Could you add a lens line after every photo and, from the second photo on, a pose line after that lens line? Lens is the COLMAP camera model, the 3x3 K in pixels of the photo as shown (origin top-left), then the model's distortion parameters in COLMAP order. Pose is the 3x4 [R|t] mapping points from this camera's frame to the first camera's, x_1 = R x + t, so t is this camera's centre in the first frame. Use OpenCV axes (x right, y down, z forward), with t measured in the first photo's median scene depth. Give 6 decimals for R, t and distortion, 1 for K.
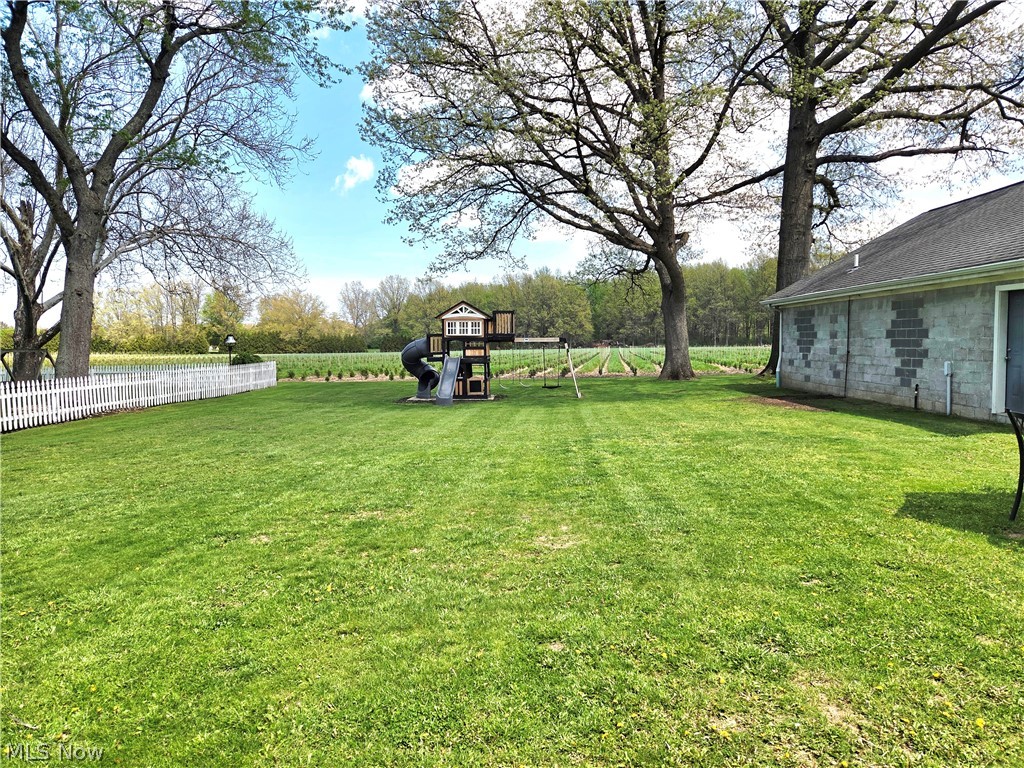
lens RADIAL K [[682.3, 0, 507.3], [0, 682.3, 382.0], [0, 0, 1]] dist [0.045863, -0.001007]
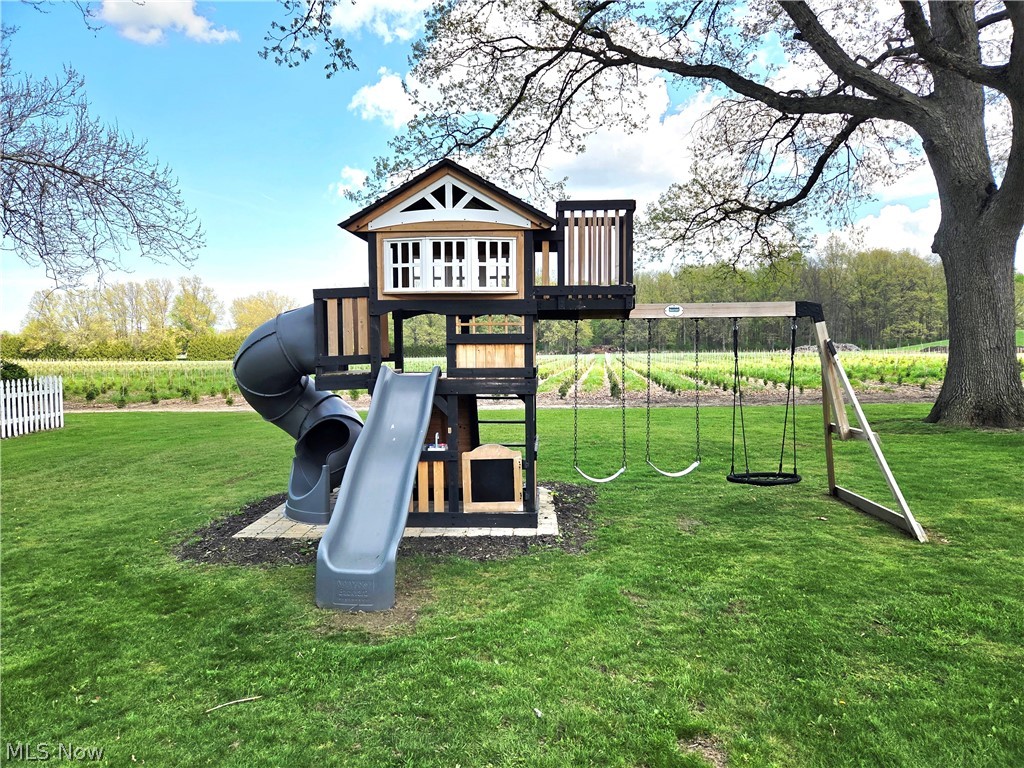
lens RADIAL K [[682.3, 0, 507.3], [0, 682.3, 382.0], [0, 0, 1]] dist [0.045863, -0.001007]
pose [[0.999873, -0.000665, 0.015953, -0.045154], [0.000822, 0.999952, -0.009809, -0.030176], [-0.015946, 0.009821, 0.999825, 0.728468]]
